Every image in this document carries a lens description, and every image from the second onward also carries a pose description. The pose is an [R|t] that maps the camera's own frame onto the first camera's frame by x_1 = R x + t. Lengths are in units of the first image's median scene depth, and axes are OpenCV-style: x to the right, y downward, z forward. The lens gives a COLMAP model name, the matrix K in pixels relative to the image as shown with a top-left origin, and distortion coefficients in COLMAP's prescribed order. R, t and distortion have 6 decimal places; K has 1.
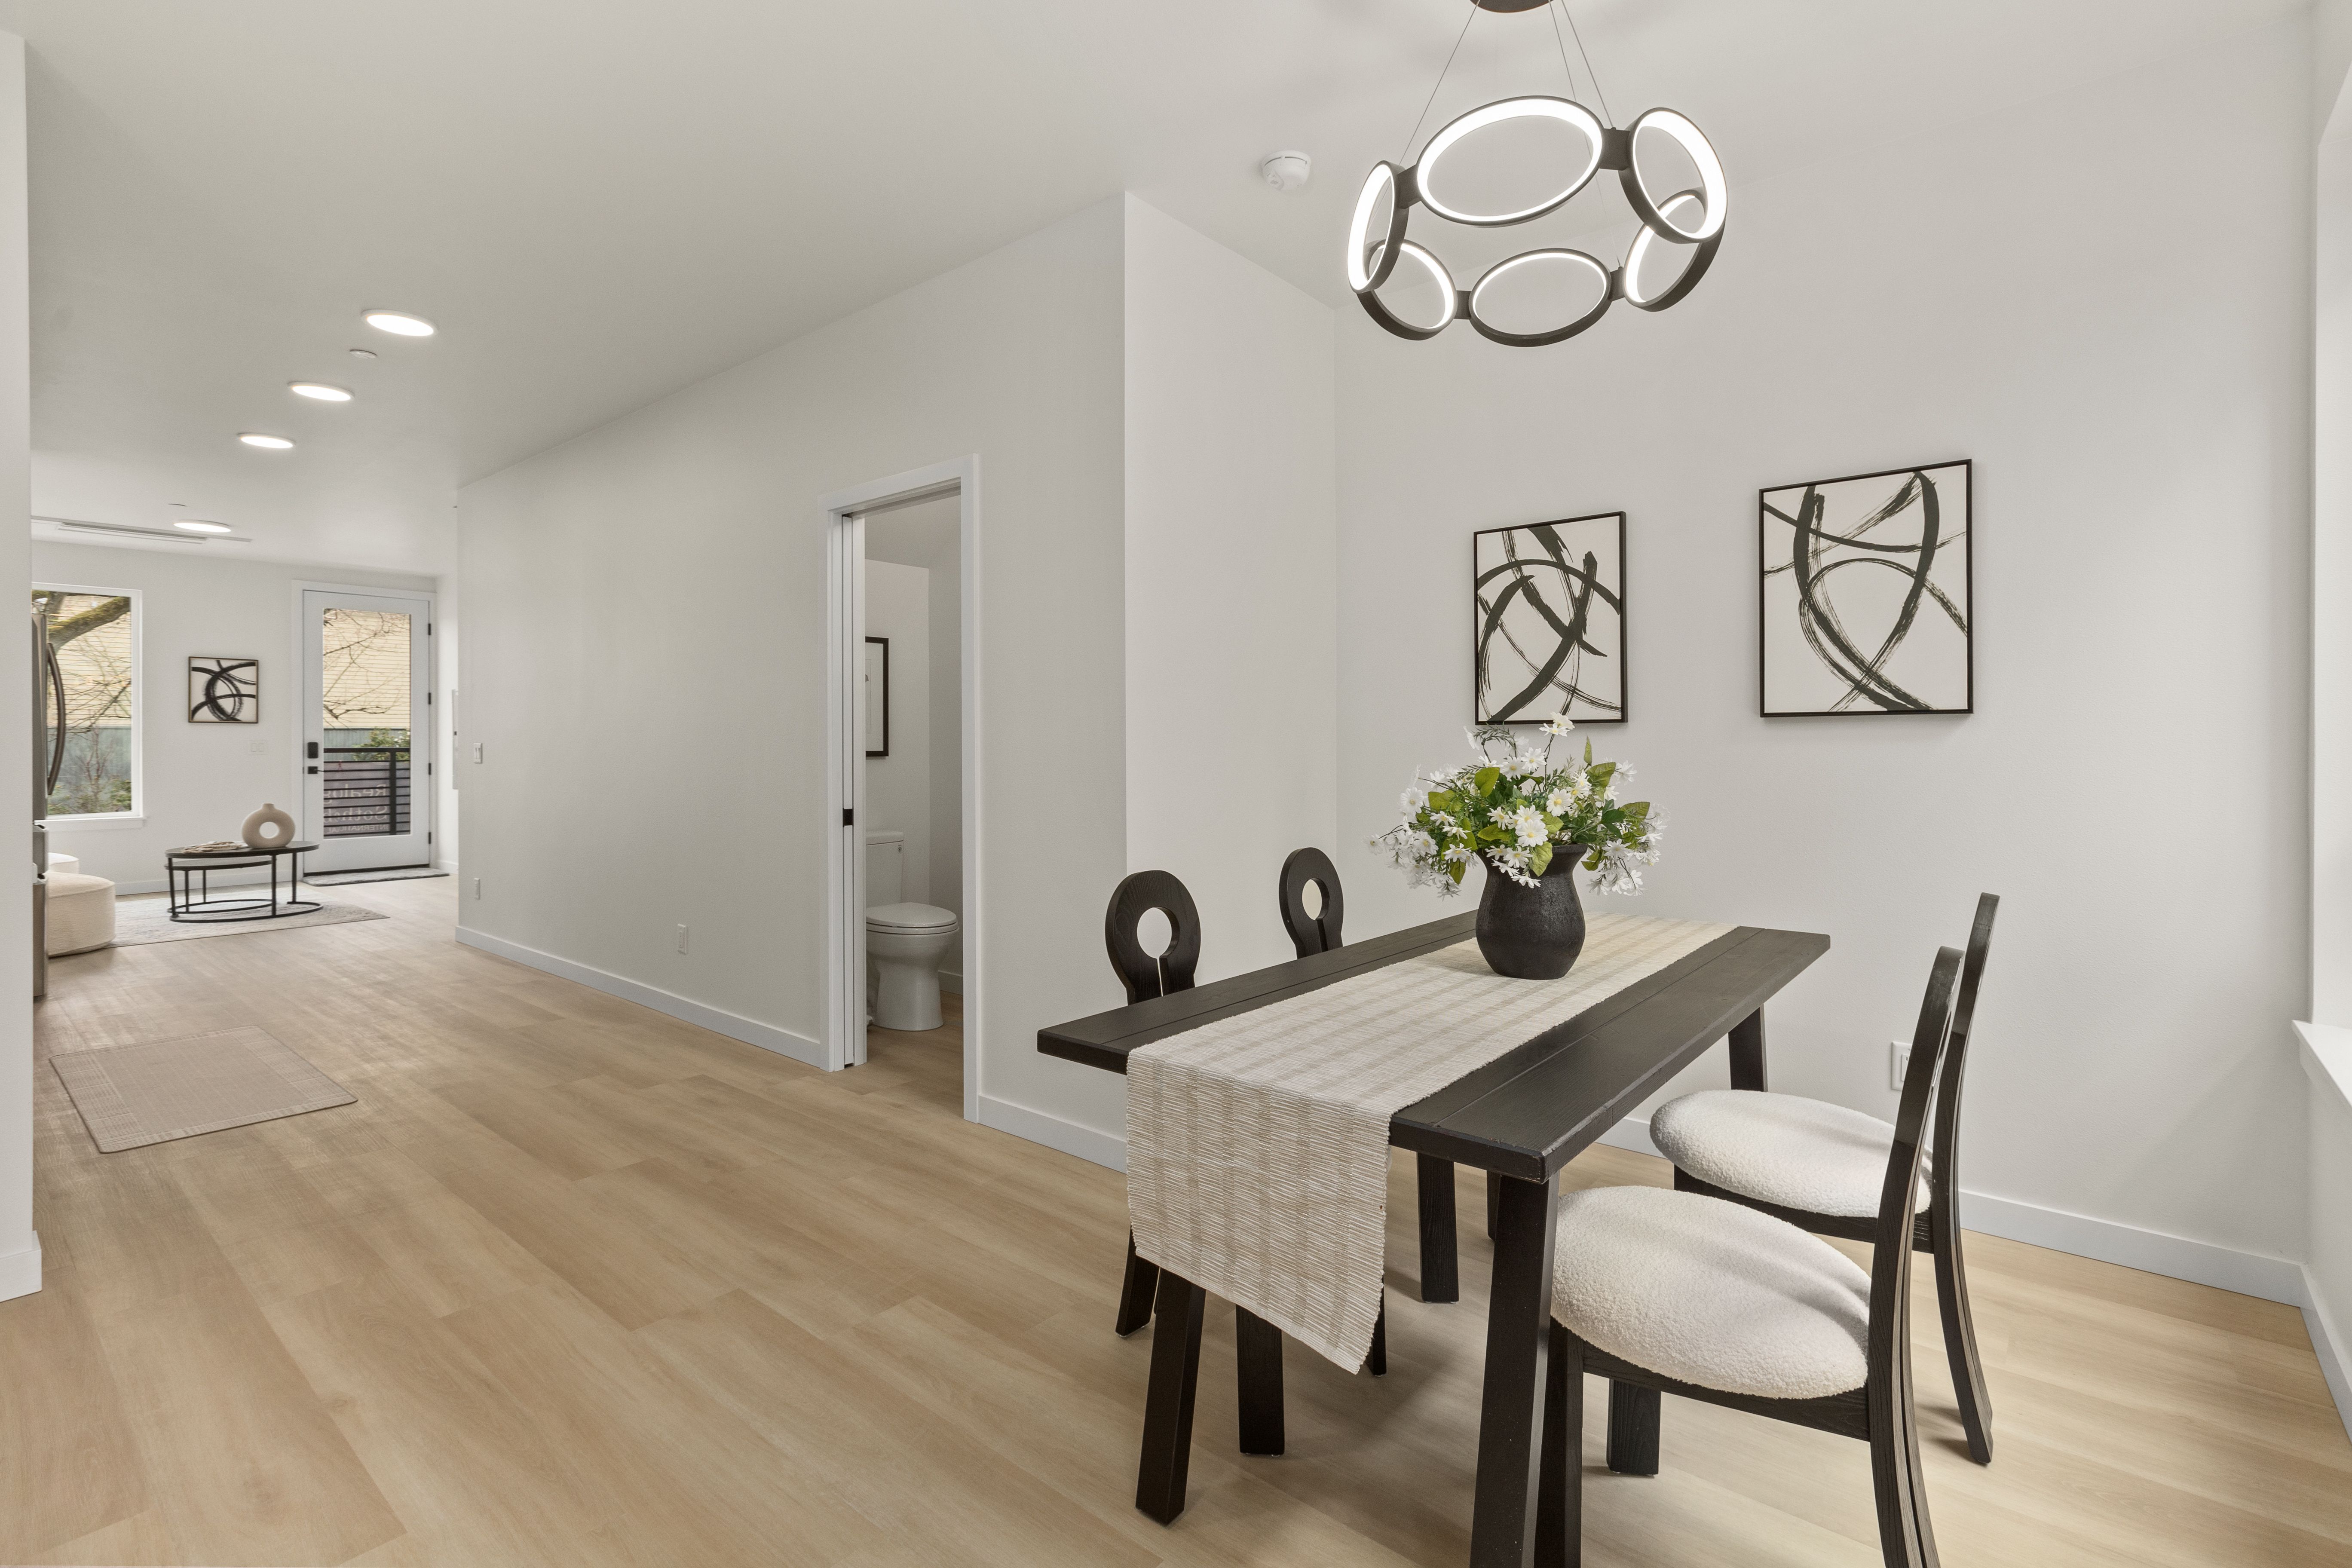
lens RADIAL K [[1074.1, 0, 1171.0], [0, 1074.1, 744.5], [0, 0, 1]] dist [0.007243, 0.001008]
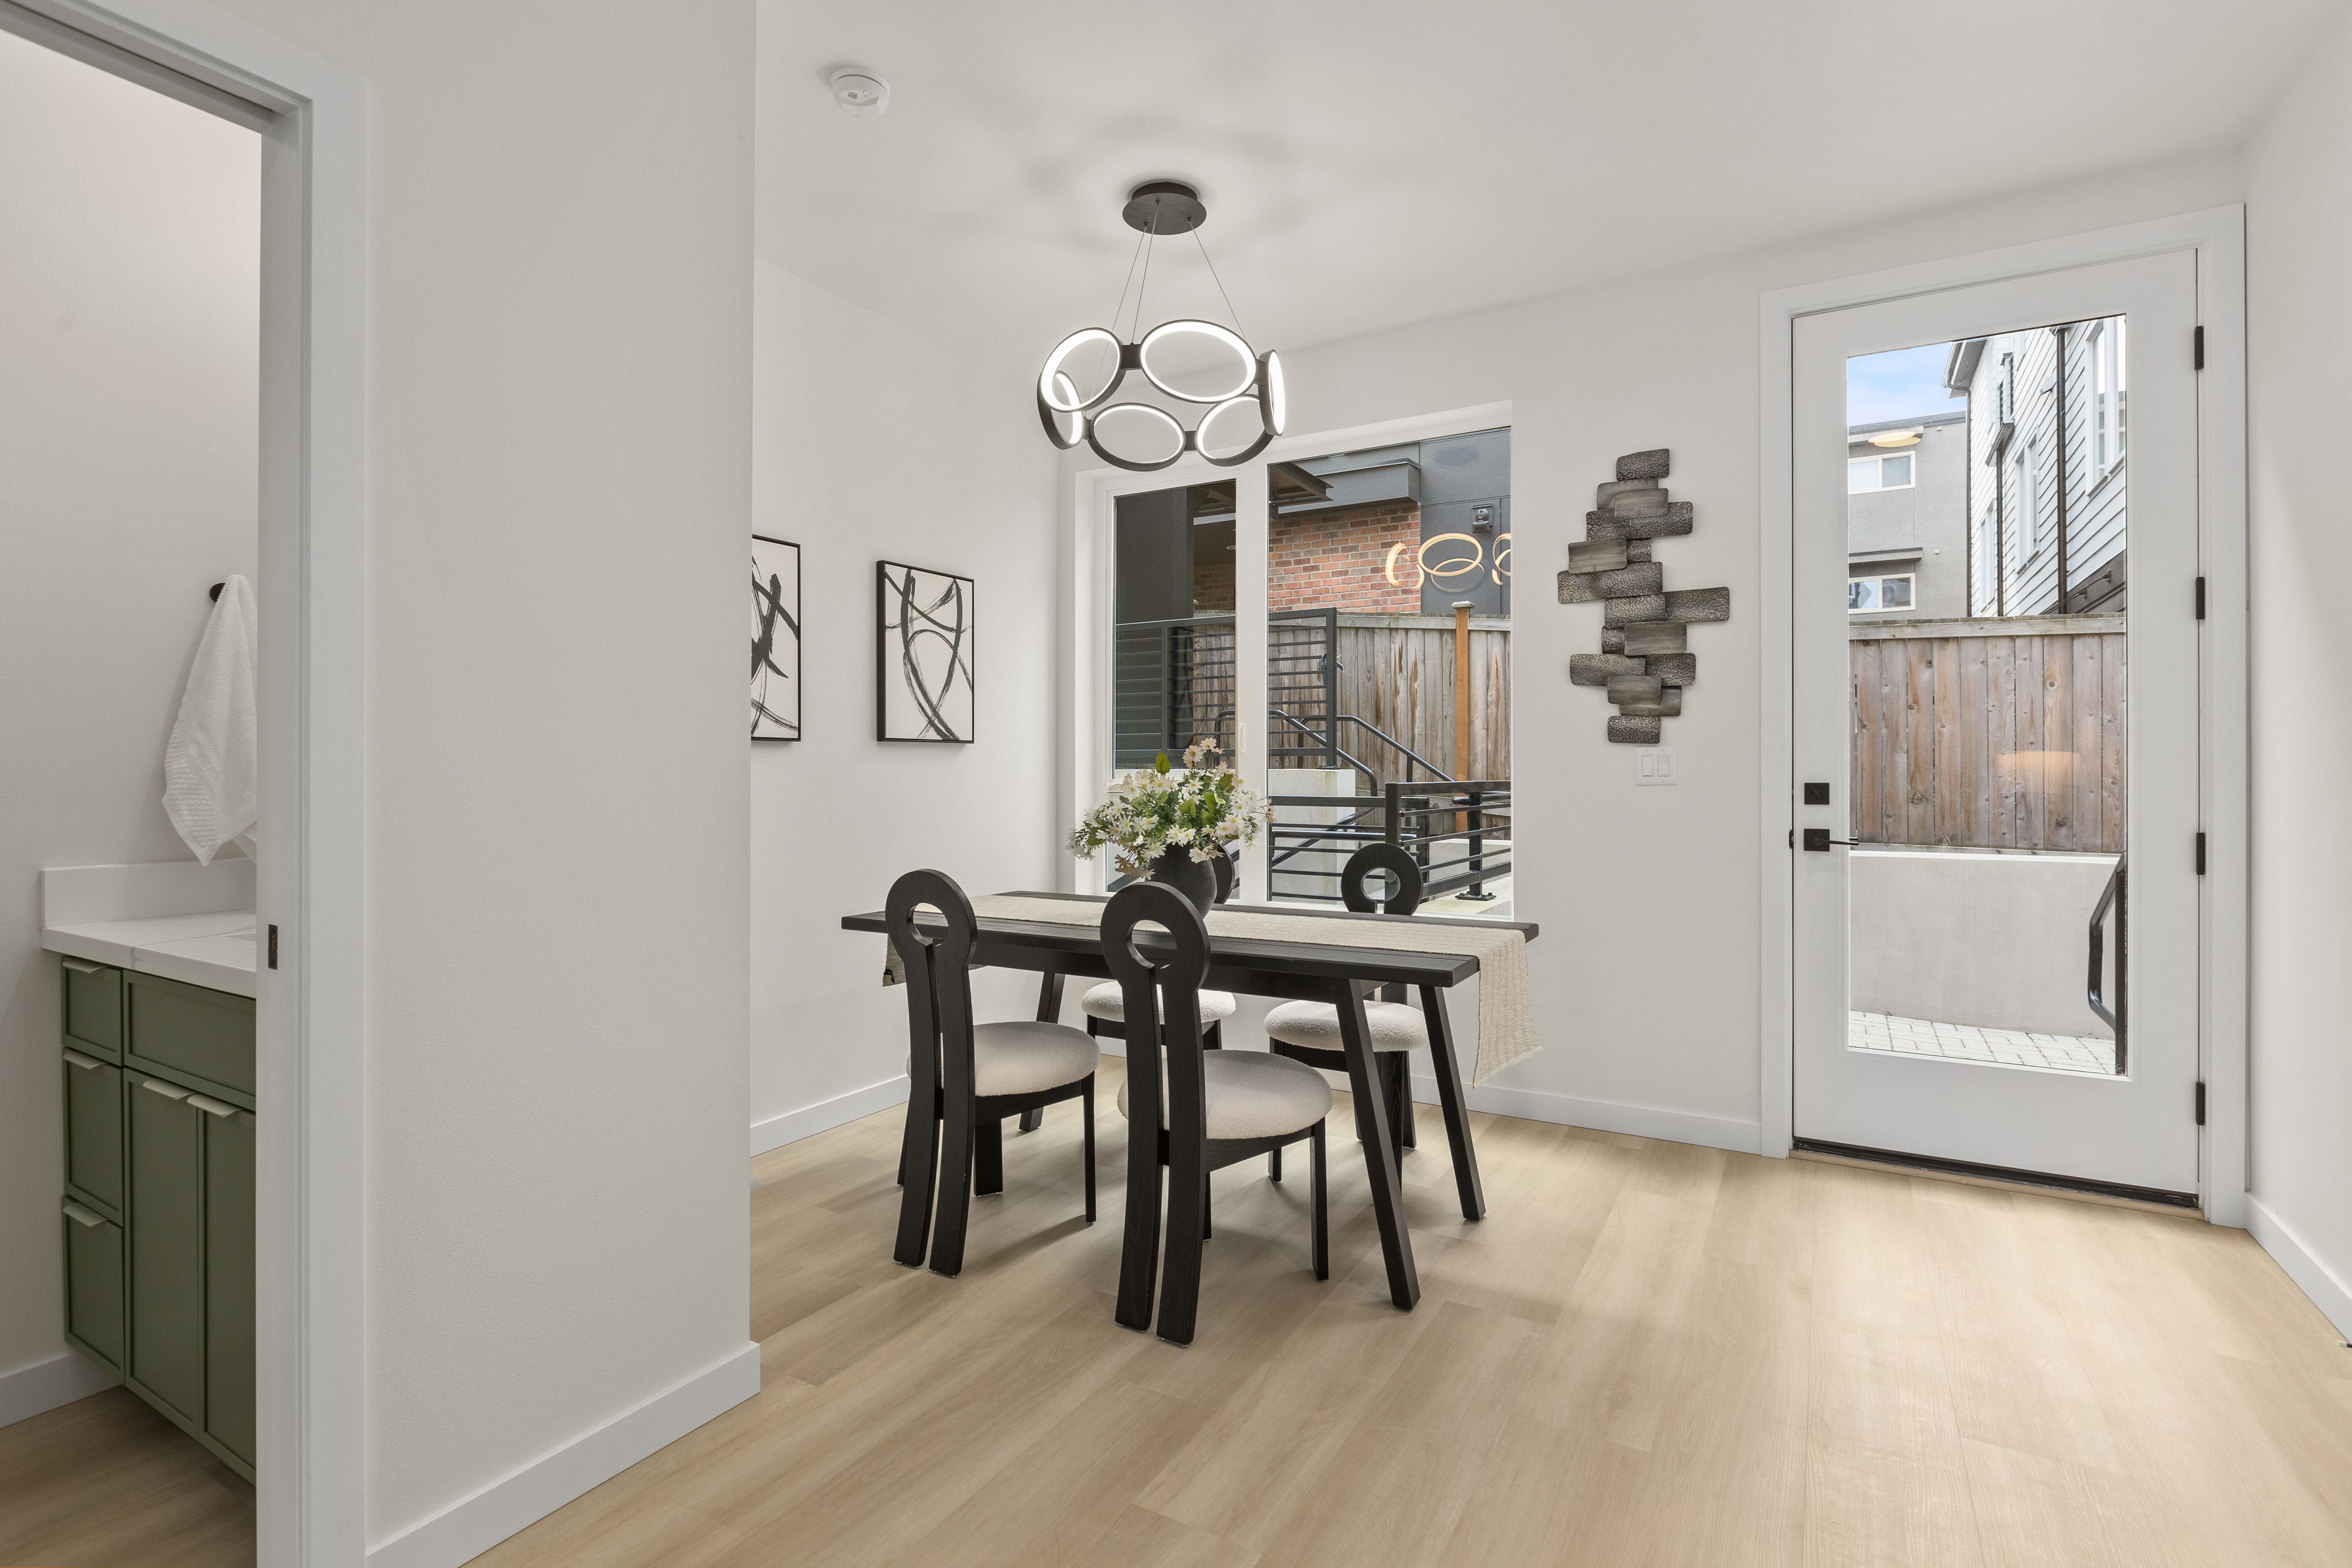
lens RADIAL K [[1111.9, 0, 1185.9], [0, 1111.9, 762.7], [0, 0, 1]] dist [-0.003992, 0.000182]
pose [[-0.176262, 0.010183, 0.984291, -0.719053], [0.003751, 0.999946, -0.009673, 0.012572], [-0.984336, 0.001987, -0.176290, 0.797369]]
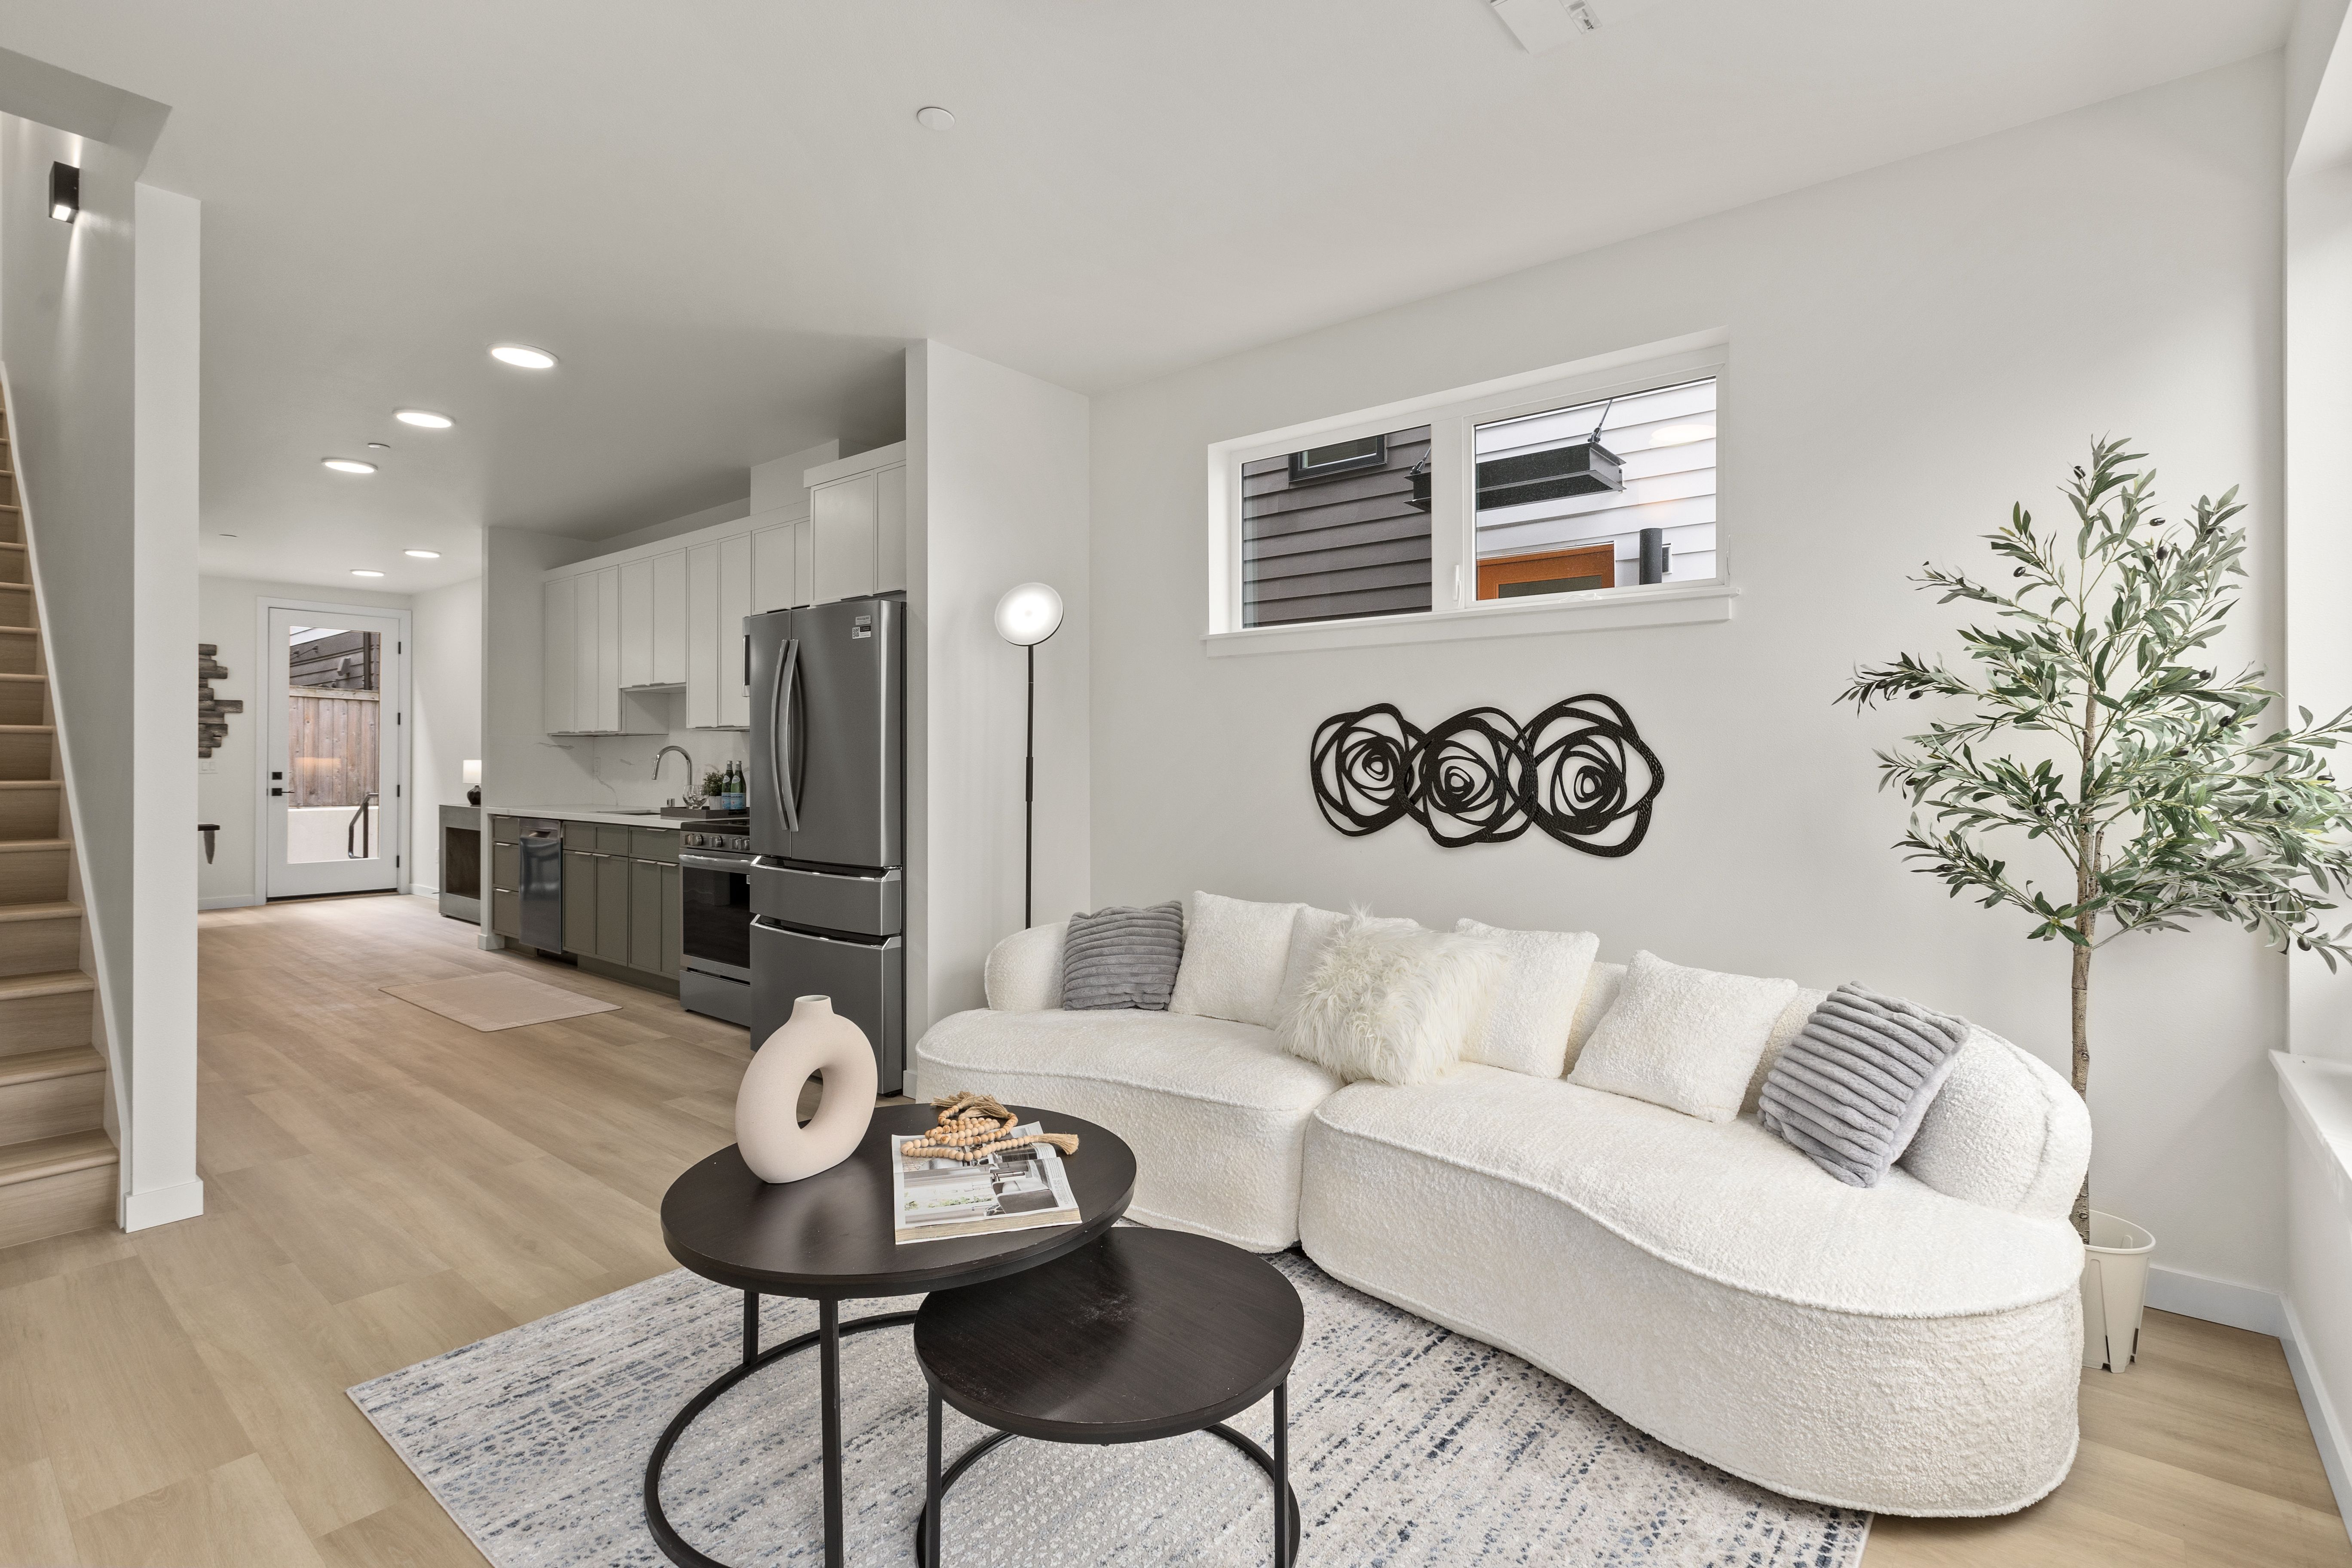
lens RADIAL K [[1074.1, 0, 1171.6], [0, 1074.1, 754.7], [0, 0, 1]] dist [0.007243, 0.001008]
pose [[-0.999899, 0.001031, -0.014185, -2.140415], [0.001092, 0.999990, -0.004304, -0.007373], [0.014180, -0.004319, -0.999890, 2.938055]]
